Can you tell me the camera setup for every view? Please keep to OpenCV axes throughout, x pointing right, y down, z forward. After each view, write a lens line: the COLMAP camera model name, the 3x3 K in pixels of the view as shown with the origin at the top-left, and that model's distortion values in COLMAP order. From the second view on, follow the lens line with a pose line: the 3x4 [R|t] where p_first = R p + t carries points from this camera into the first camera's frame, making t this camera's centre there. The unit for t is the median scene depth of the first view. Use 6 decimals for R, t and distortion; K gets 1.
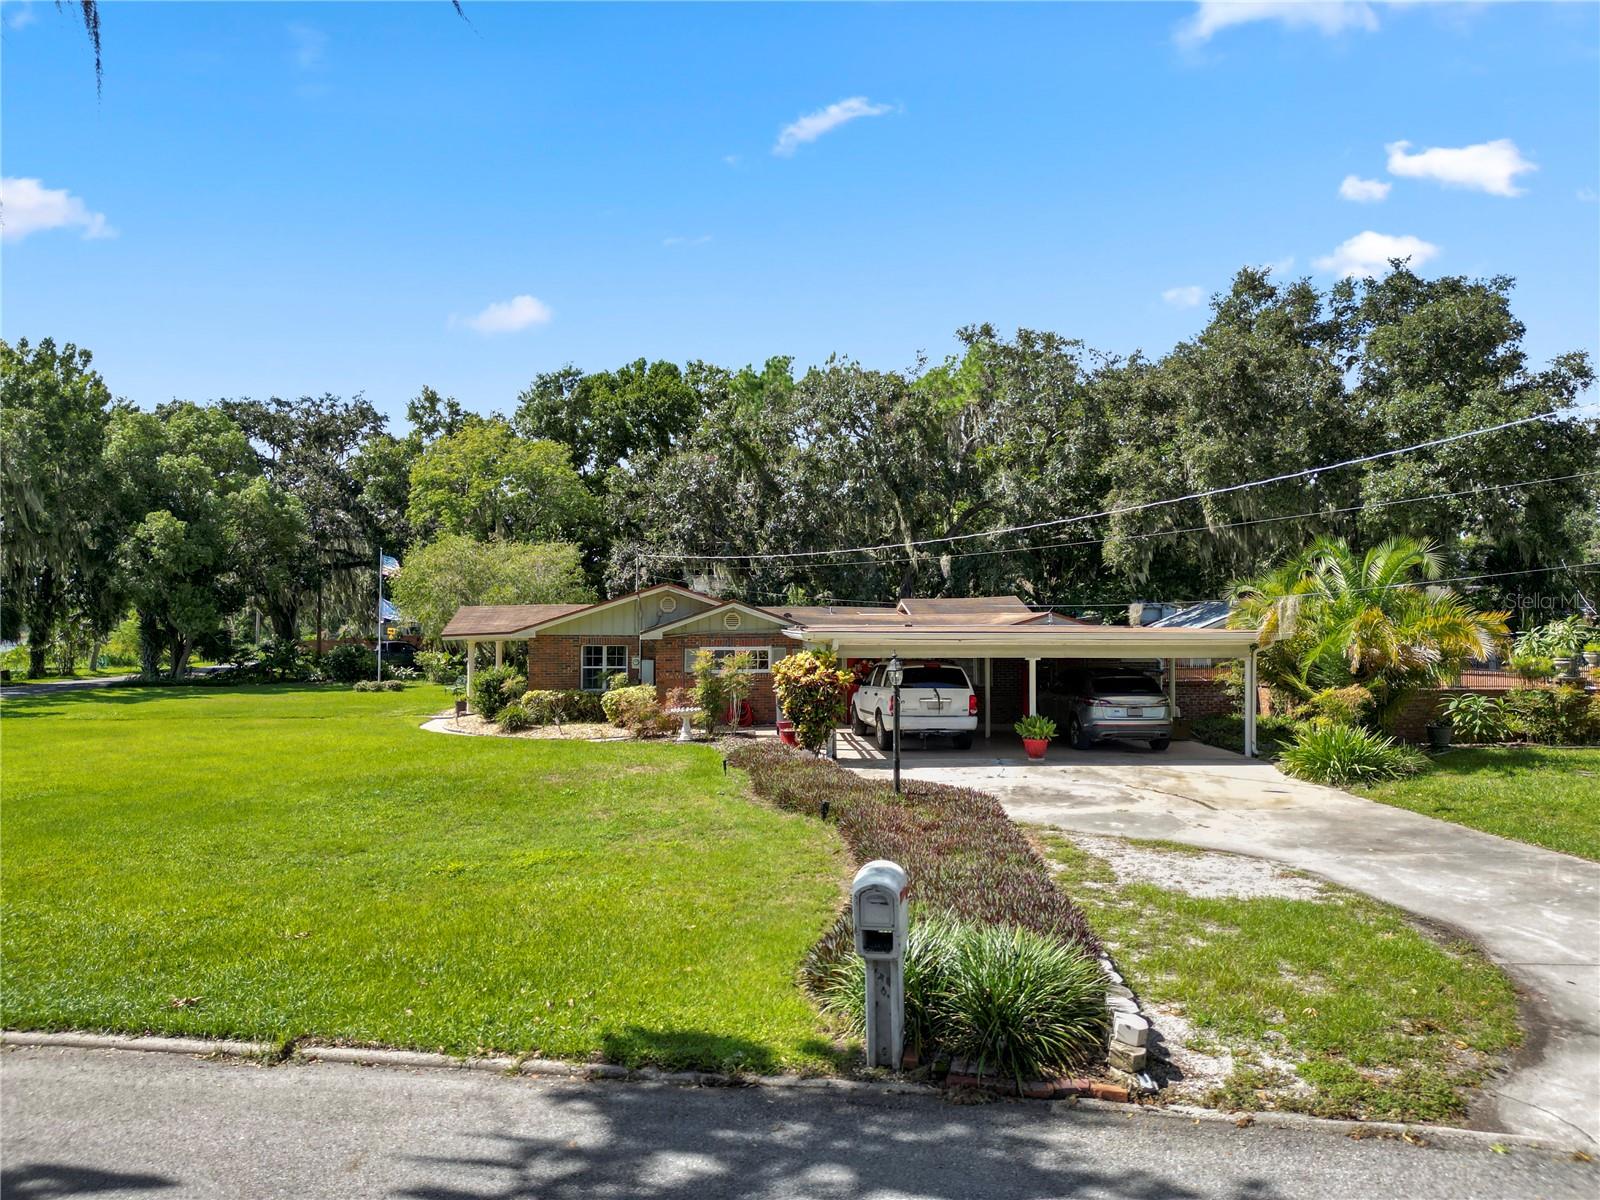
lens RADIAL K [[1109.9, 0, 792.6], [0, 1109.9, 600.5], [0, 0, 1]] dist [0.063385, -0.087037]
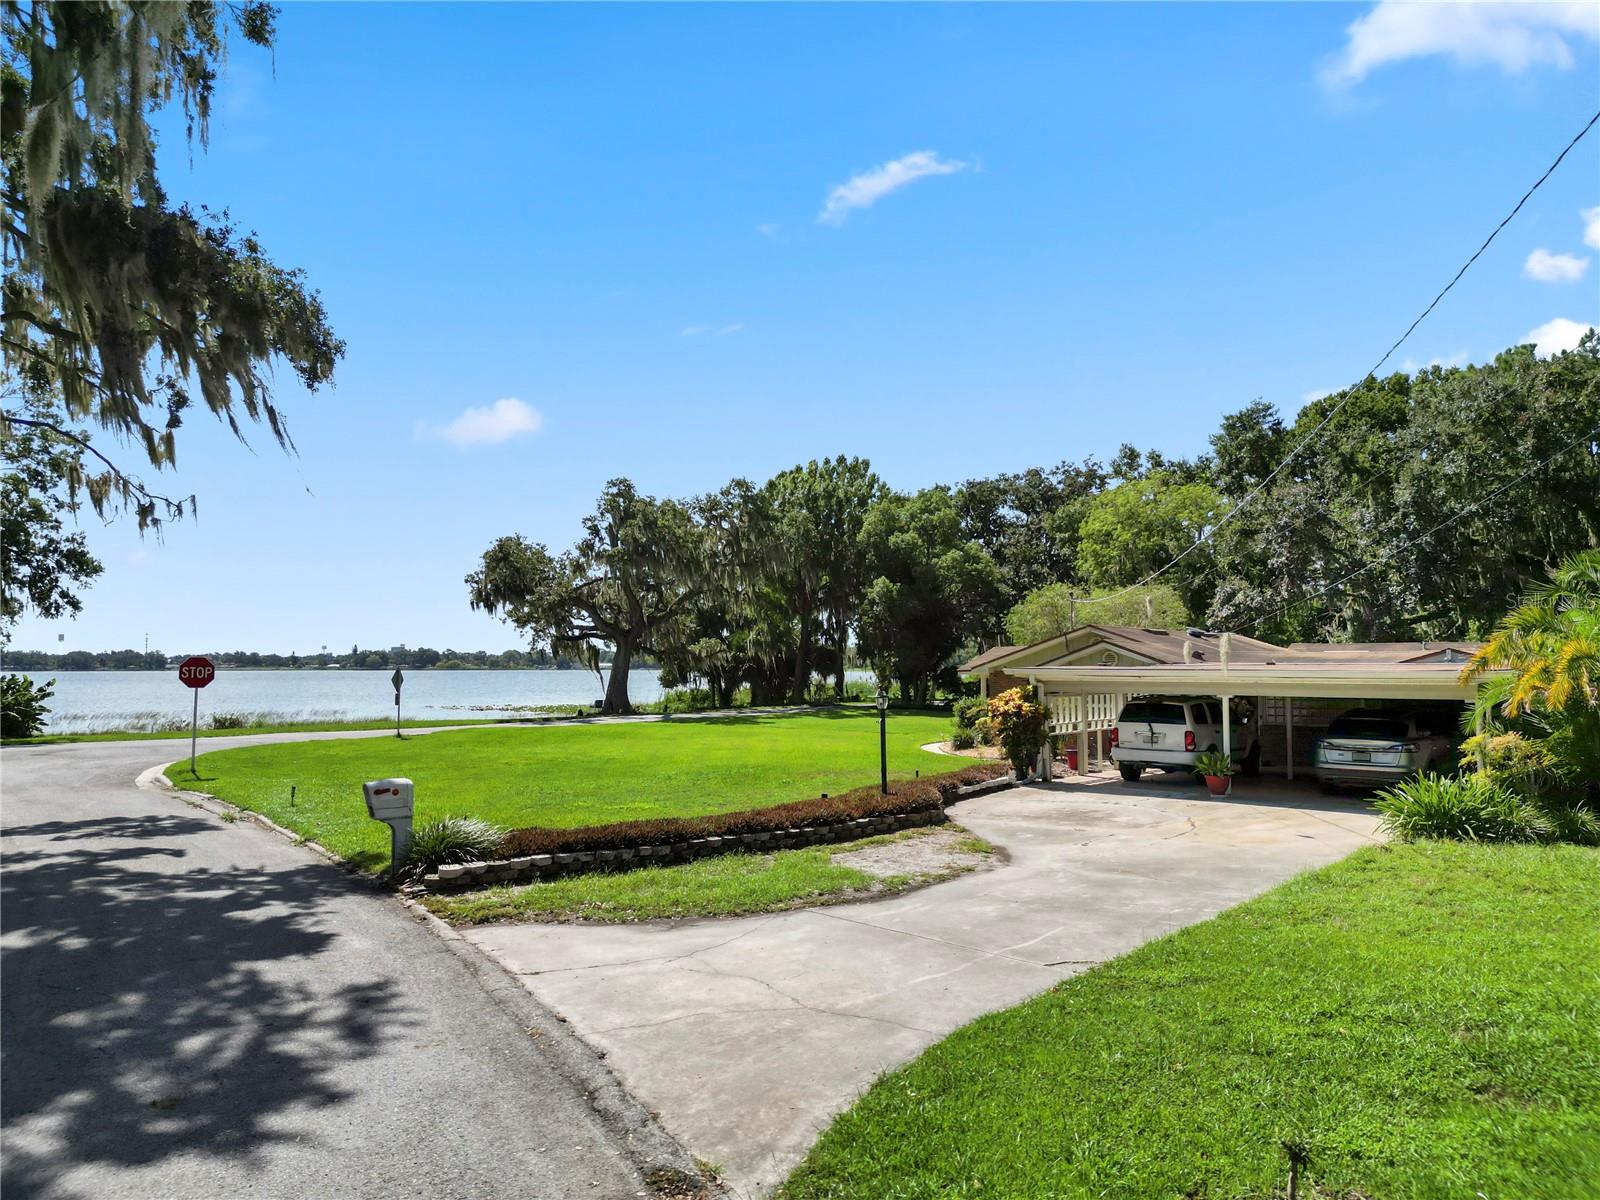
lens RADIAL K [[1115.6, 0, 800.0], [0, 1115.6, 600.0], [0, 0, 1]] dist [0.042158, -0.039866]
pose [[0.696447, -0.043074, -0.716314, 0.315598], [0.019196, 0.998958, -0.041406, 0.000104], [0.717351, 0.015087, 0.696549, 0.009742]]
